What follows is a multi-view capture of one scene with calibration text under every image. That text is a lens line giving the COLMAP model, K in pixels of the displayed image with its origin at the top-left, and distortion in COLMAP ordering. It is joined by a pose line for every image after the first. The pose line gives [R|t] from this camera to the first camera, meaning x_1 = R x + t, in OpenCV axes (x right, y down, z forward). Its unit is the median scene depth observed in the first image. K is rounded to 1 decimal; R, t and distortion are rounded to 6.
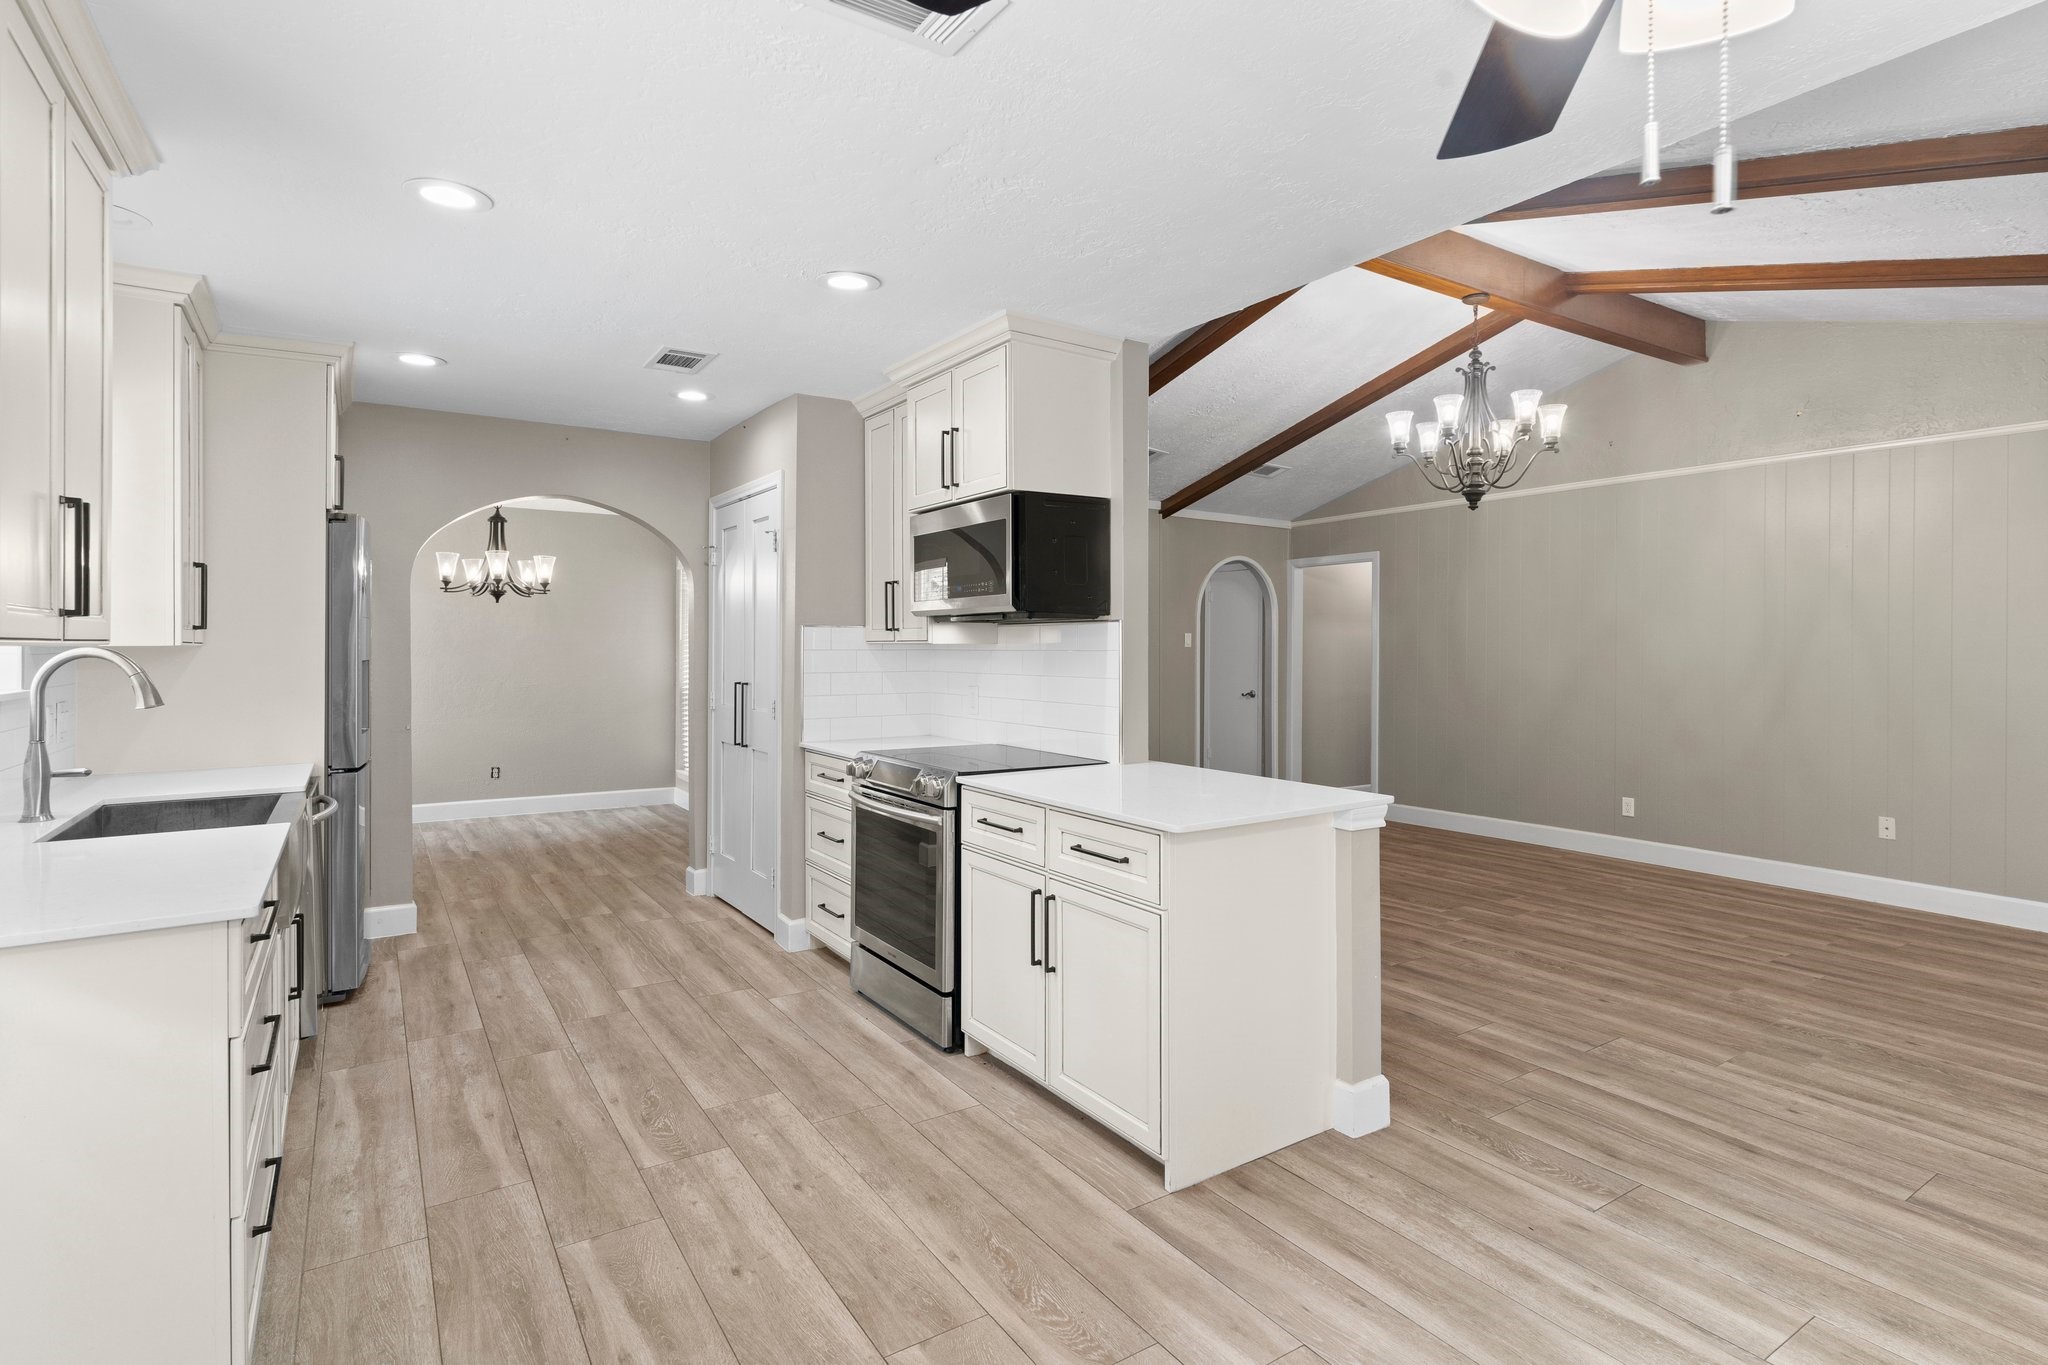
lens RADIAL K [[1022.7, 0, 1035.1], [0, 1022.7, 643.8], [0, 0, 1]] dist [0.005215, -0.002567]
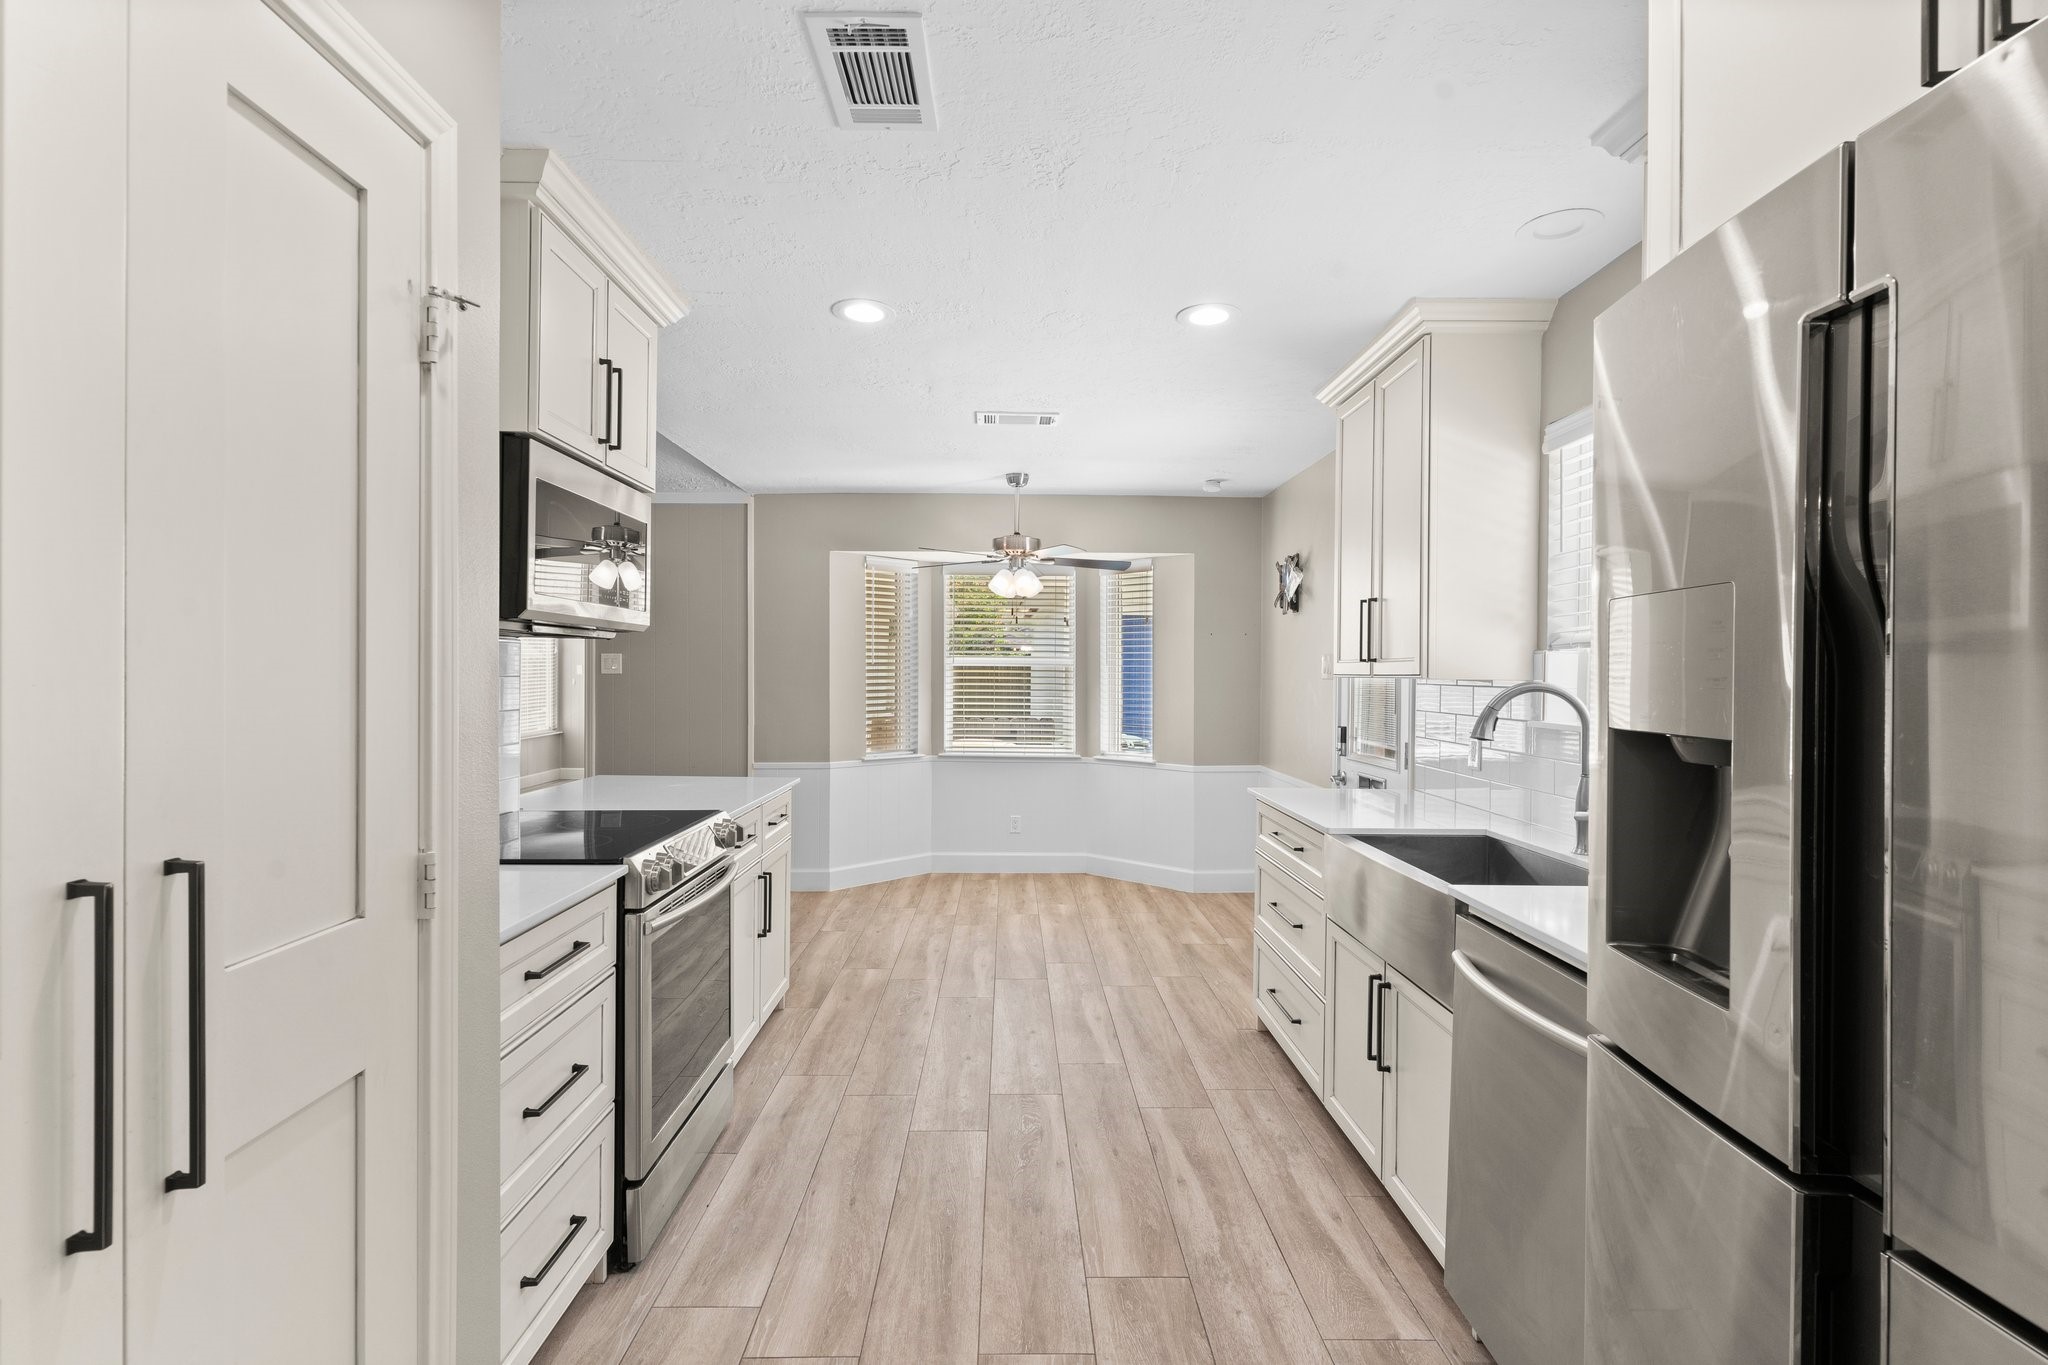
lens RADIAL K [[1022.7, 0, 1022.8], [0, 1022.7, 680.2], [0, 0, 1]] dist [0.005215, -0.002567]
pose [[-0.844026, -0.011613, 0.536177, -0.940616], [-0.010188, 0.999932, 0.005619, 0.001915], [-0.536206, -0.000720, -0.844087, 1.937205]]
